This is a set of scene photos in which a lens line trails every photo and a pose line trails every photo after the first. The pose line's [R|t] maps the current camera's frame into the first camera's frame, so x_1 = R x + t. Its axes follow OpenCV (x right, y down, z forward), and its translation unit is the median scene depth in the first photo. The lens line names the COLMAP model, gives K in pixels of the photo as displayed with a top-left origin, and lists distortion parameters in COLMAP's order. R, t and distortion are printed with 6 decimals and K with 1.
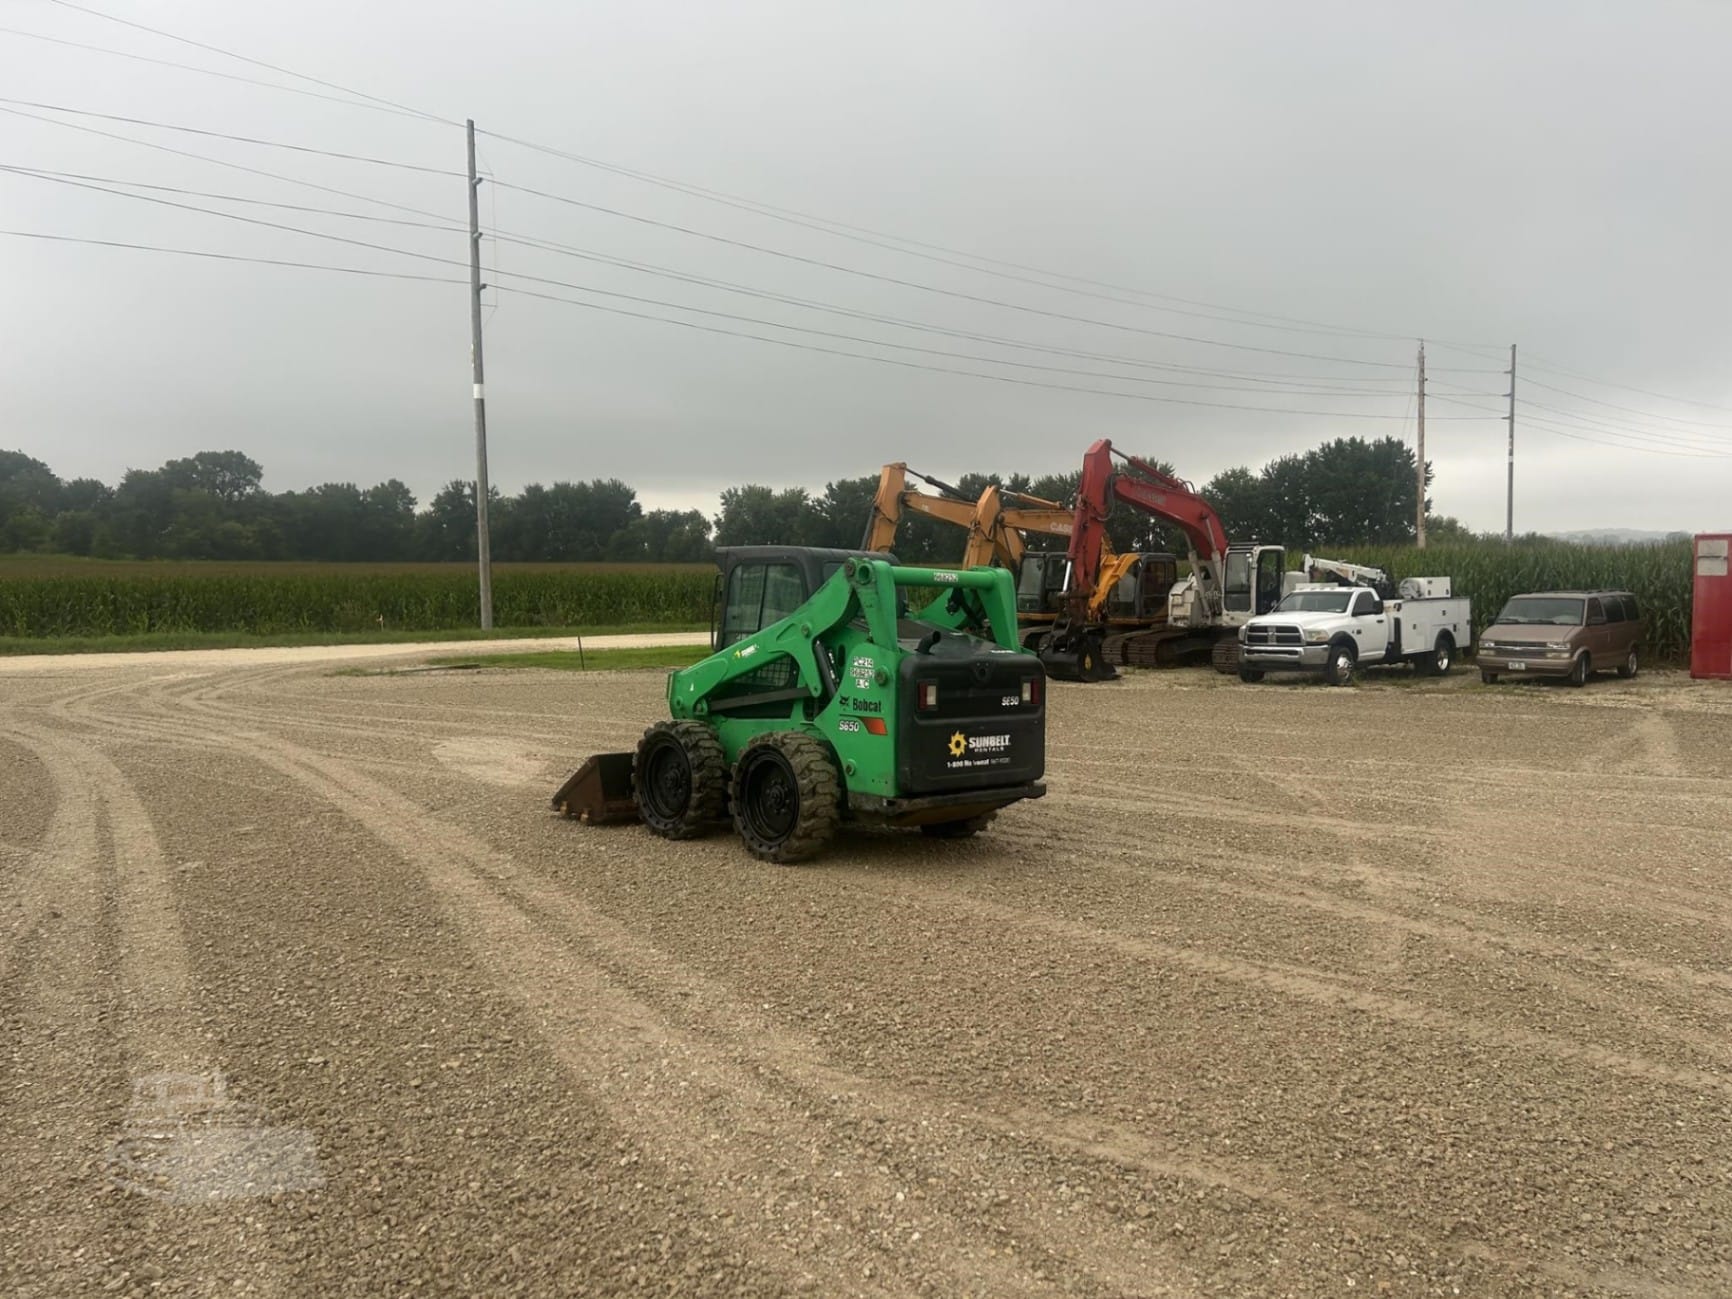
lens RADIAL K [[1287.3, 0, 884.5], [0, 1287.3, 632.2], [0, 0, 1]] dist [0.149387, -0.215876]
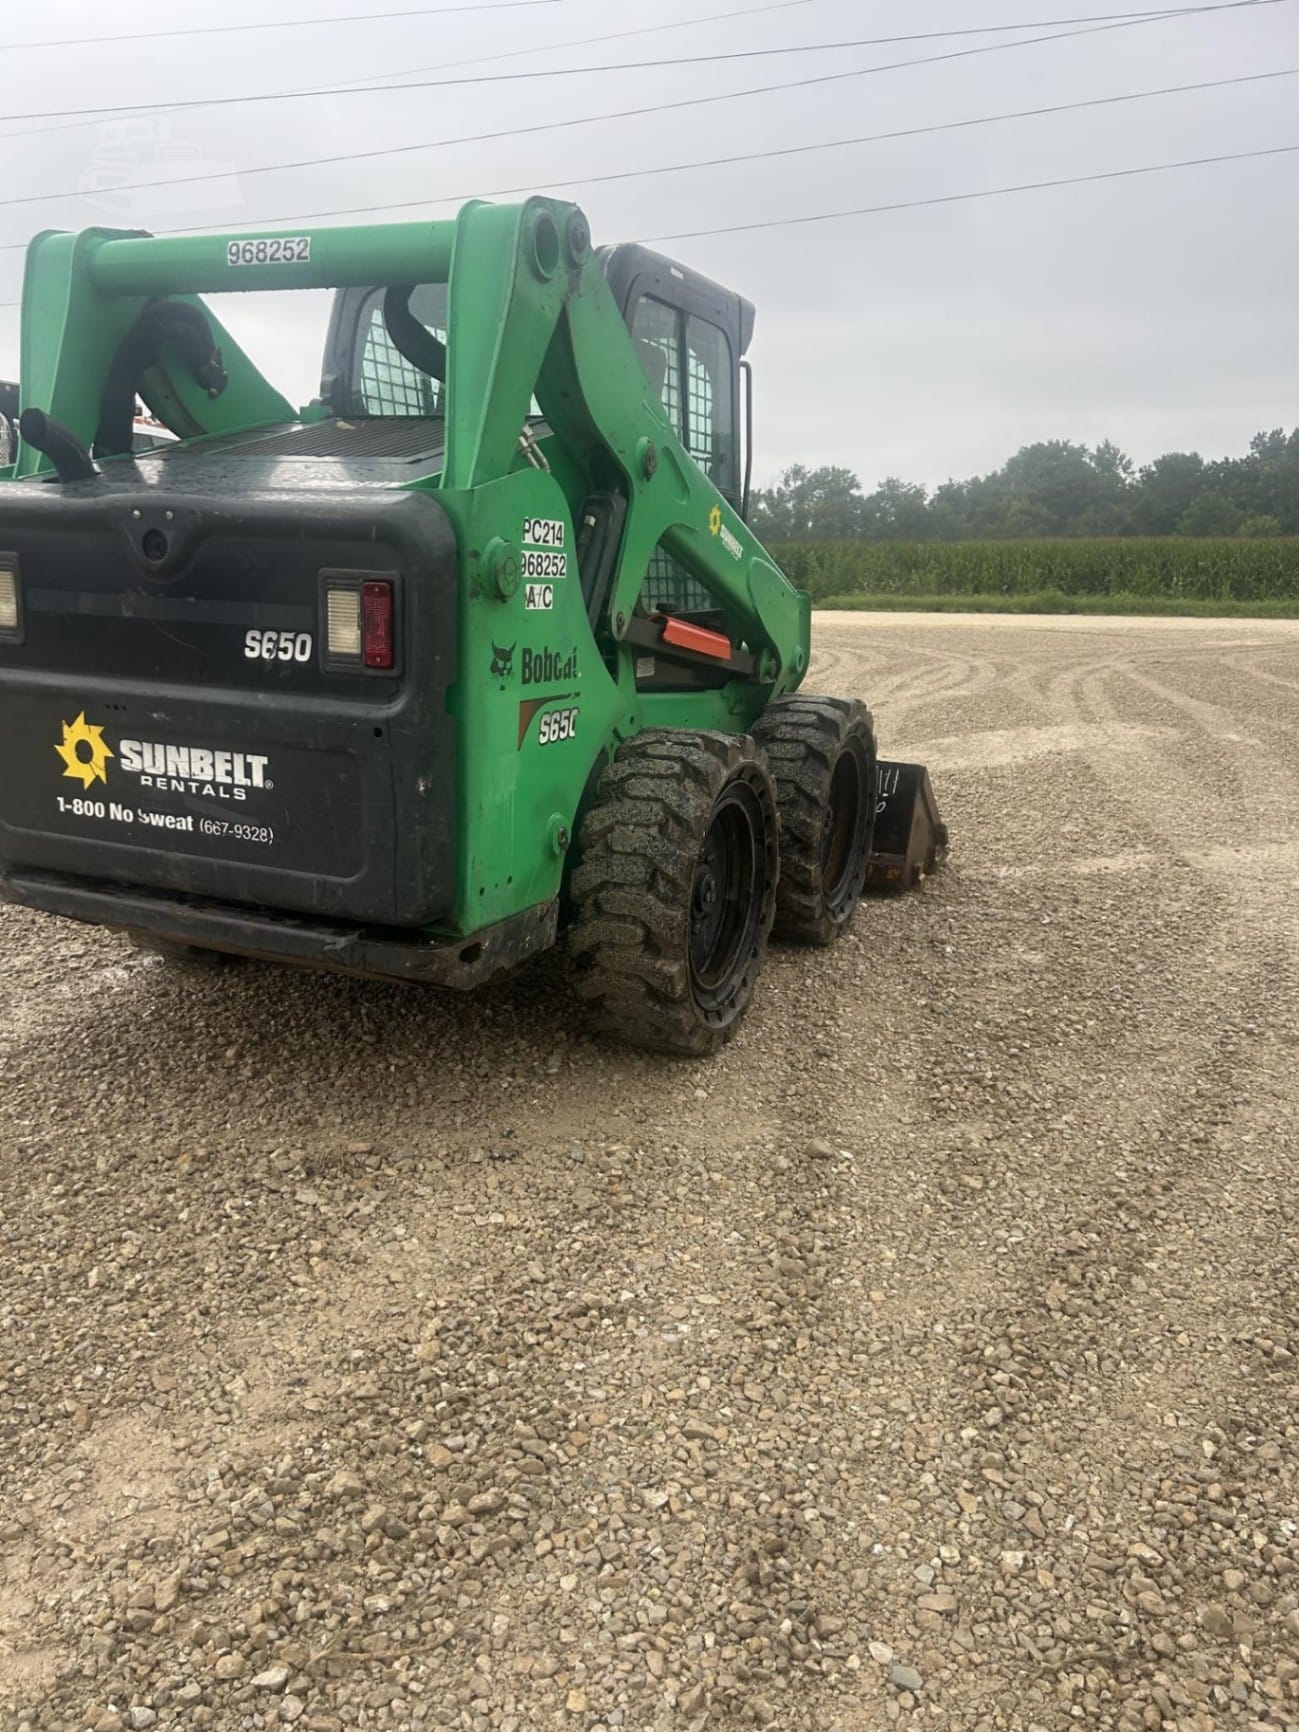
lens RADIAL K [[1293.8, 0, 638.0], [0, 1293.8, 865.5], [0, 0, 1]] dist [0.082986, -0.117527]
pose [[0.399702, 0.209385, -0.892410, 0.420278], [-0.040350, 0.976637, 0.211075, 0.035873], [0.915757, -0.048358, 0.398812, 0.963607]]
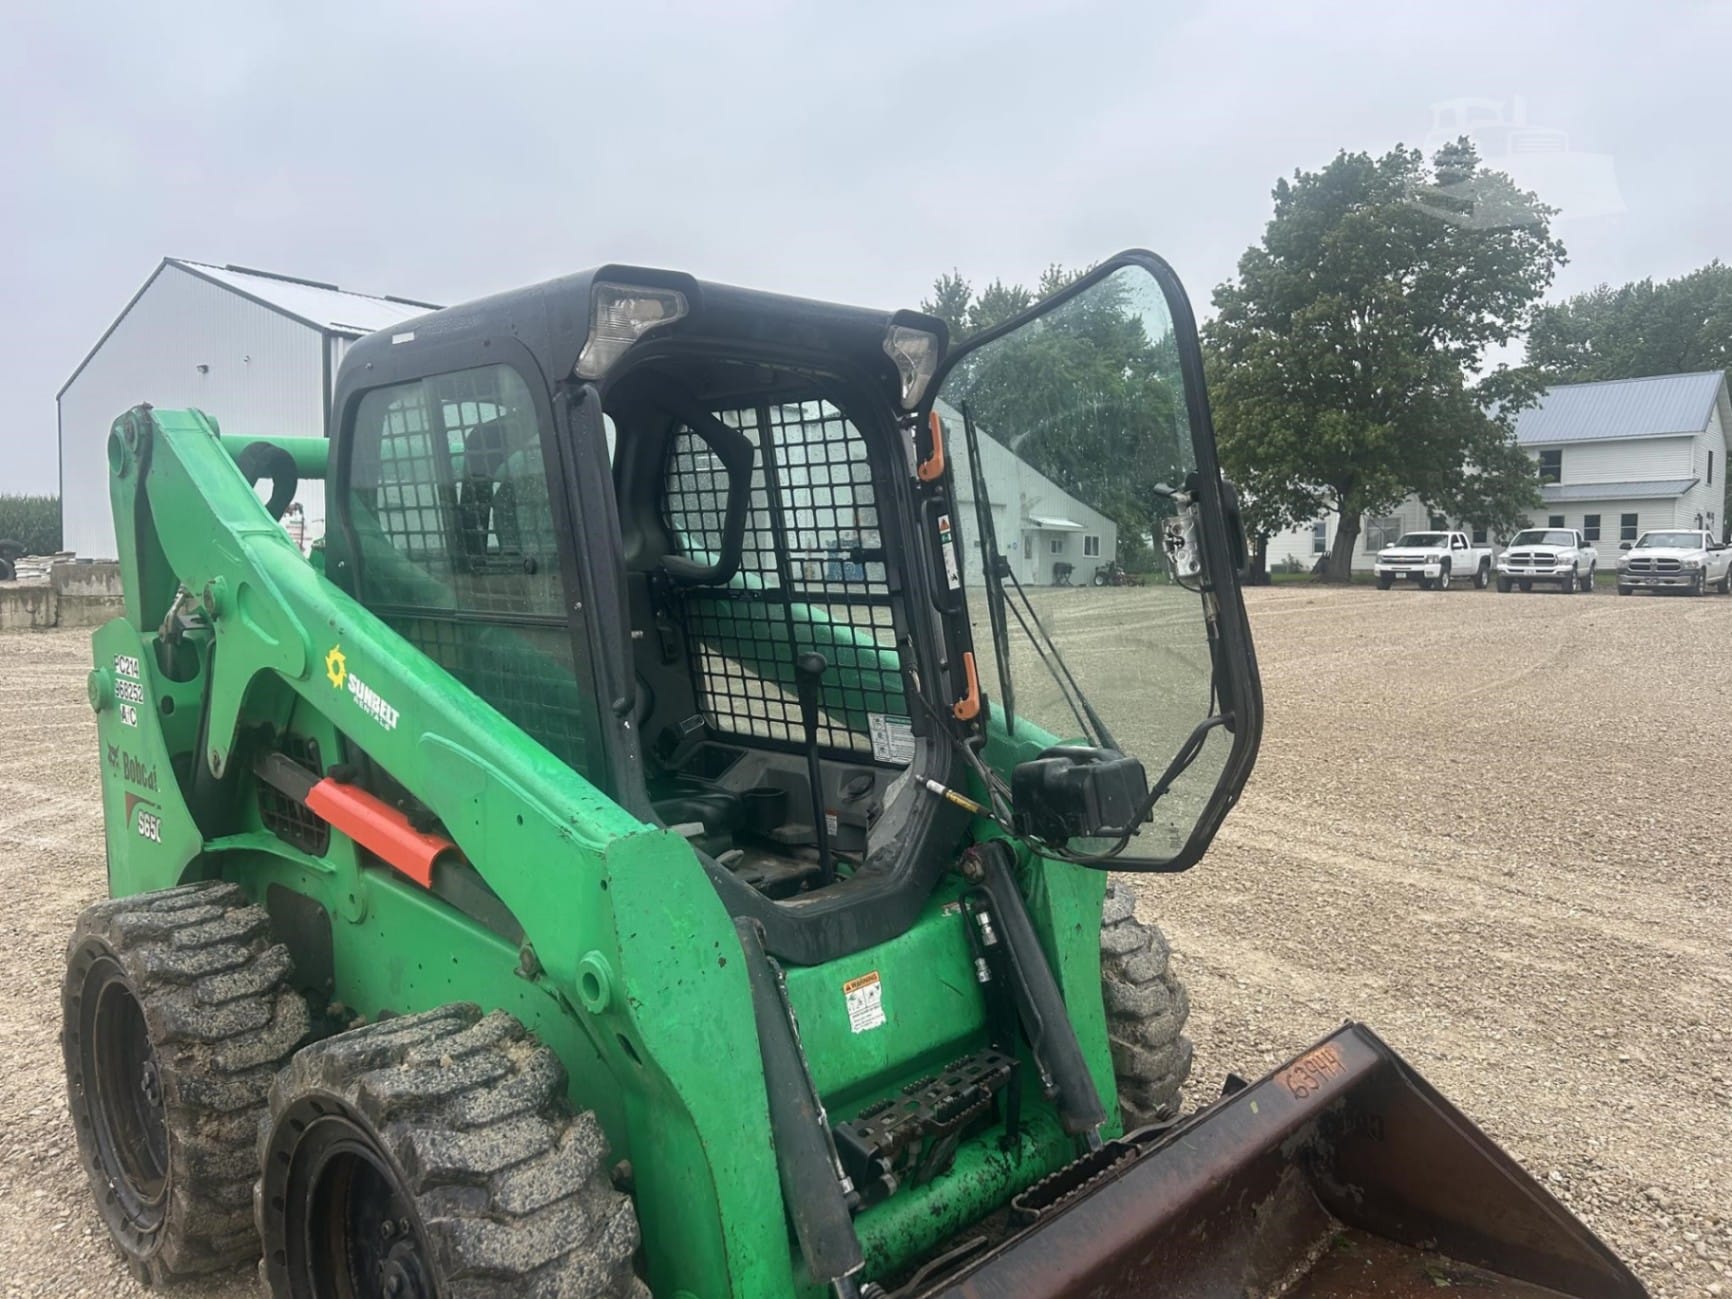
lens RADIAL K [[1295.6, 0, 855.3], [0, 1295.6, 665.7], [0, 0, 1]] dist [0.064592, -0.068183]
pose [[-0.998876, 0.000756, -0.047388, -0.106170], [-0.004662, 0.993456, 0.114120, -0.023815], [0.047164, 0.114212, -0.992336, 1.493059]]
